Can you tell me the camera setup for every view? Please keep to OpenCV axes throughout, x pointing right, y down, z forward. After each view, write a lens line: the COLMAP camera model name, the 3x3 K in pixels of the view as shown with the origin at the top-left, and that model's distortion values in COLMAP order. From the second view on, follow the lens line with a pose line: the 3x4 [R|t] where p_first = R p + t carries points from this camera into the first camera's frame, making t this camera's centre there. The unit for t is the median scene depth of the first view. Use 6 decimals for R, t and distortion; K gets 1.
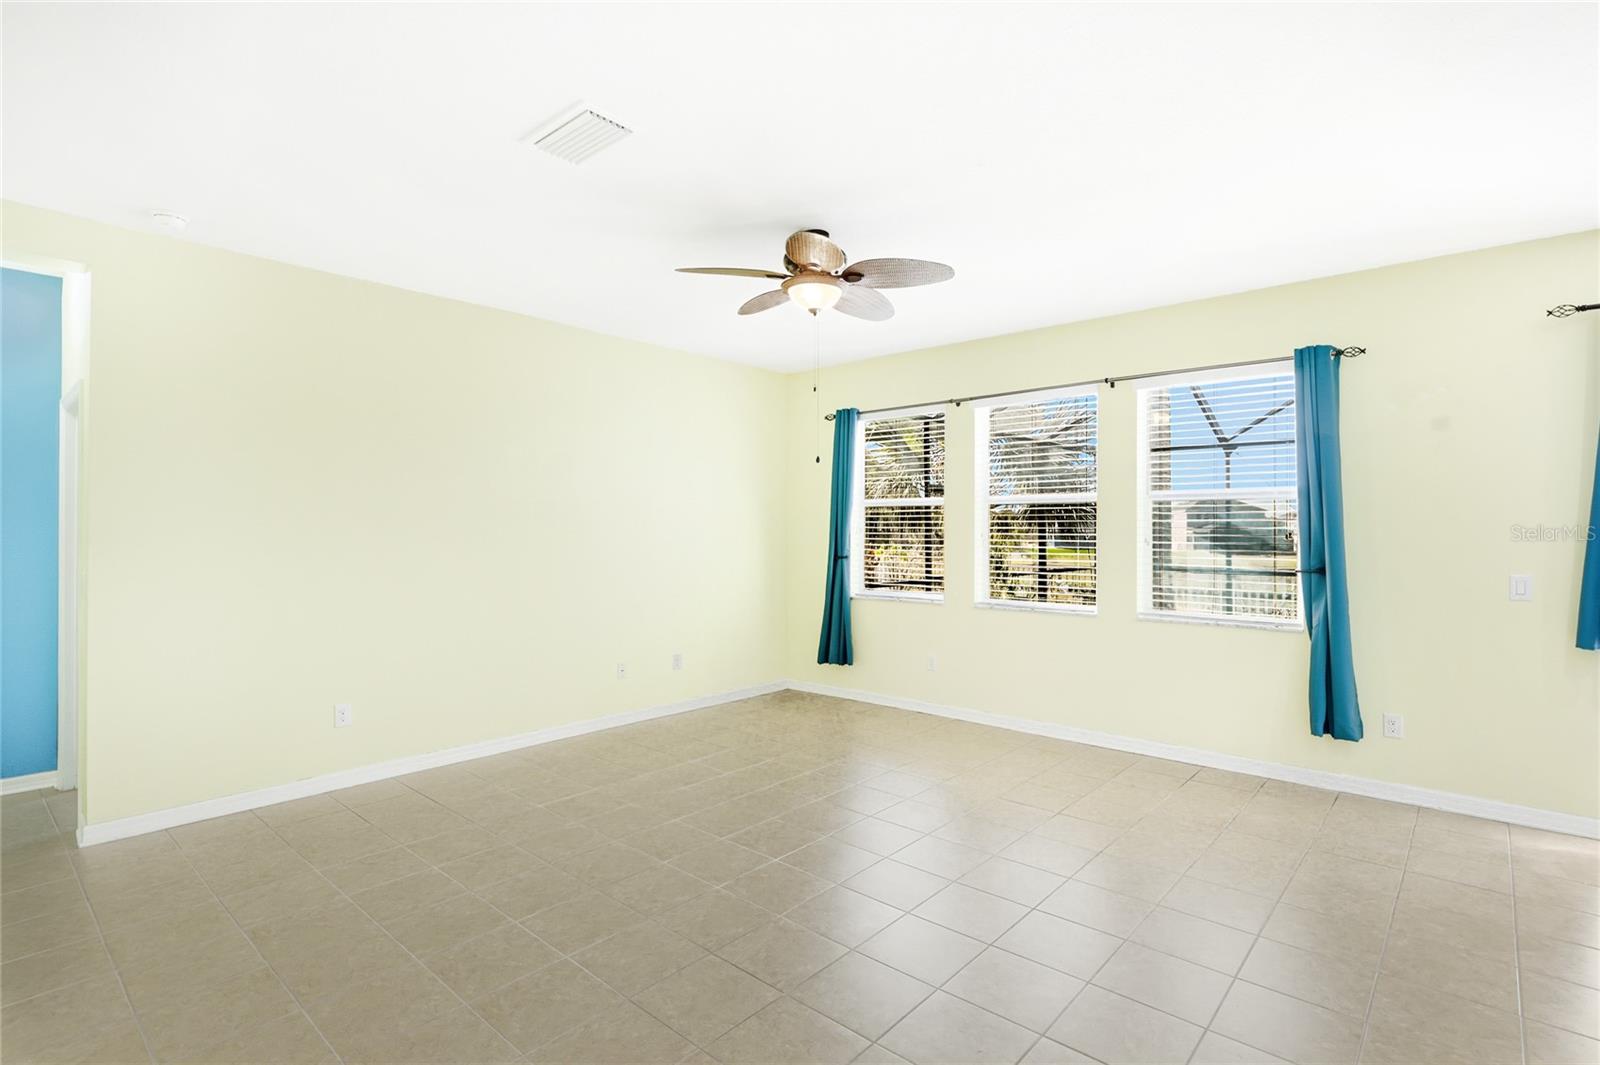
lens RADIAL K [[776.9, 0, 804.4], [0, 776.9, 527.2], [0, 0, 1]] dist [0.001271, 0.000182]
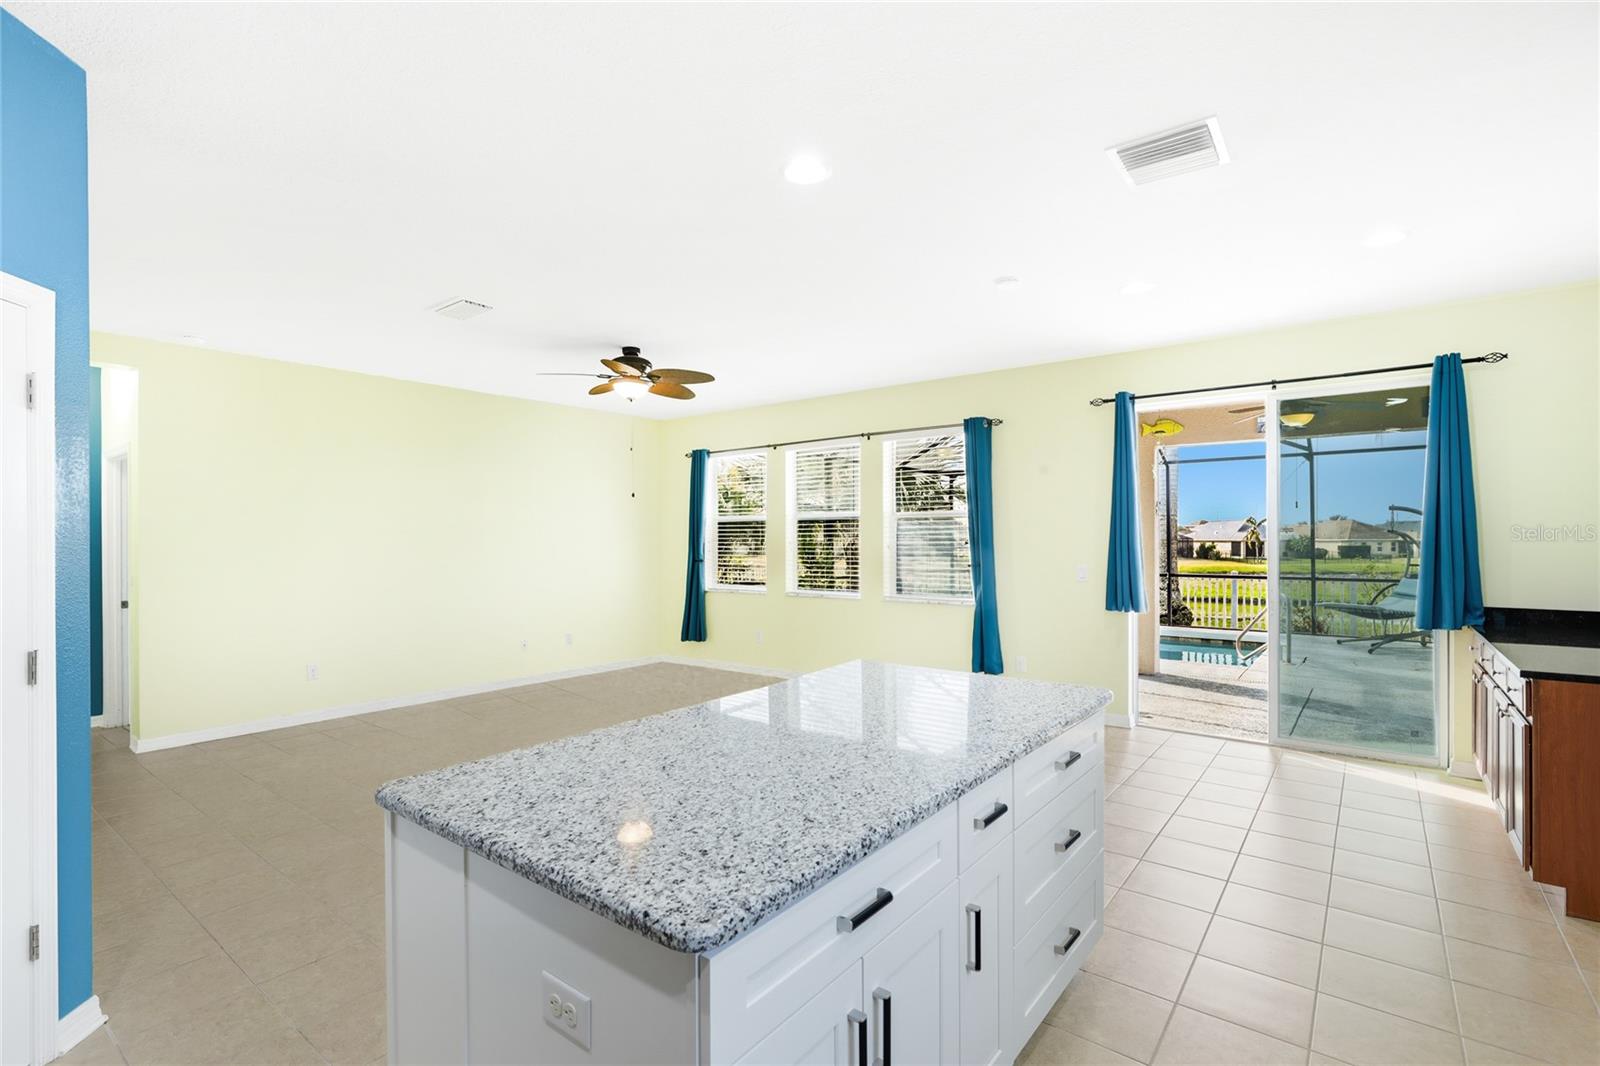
lens RADIAL K [[755.5, 0, 804.4], [0, 755.5, 535.3], [0, 0, 1]] dist [0.010852, -0.000737]
pose [[0.997952, -0.006876, 0.063600, 0.177616], [0.006953, 0.999975, -0.000996, -0.002008], [-0.063592, 0.001437, 0.997975, -0.361947]]
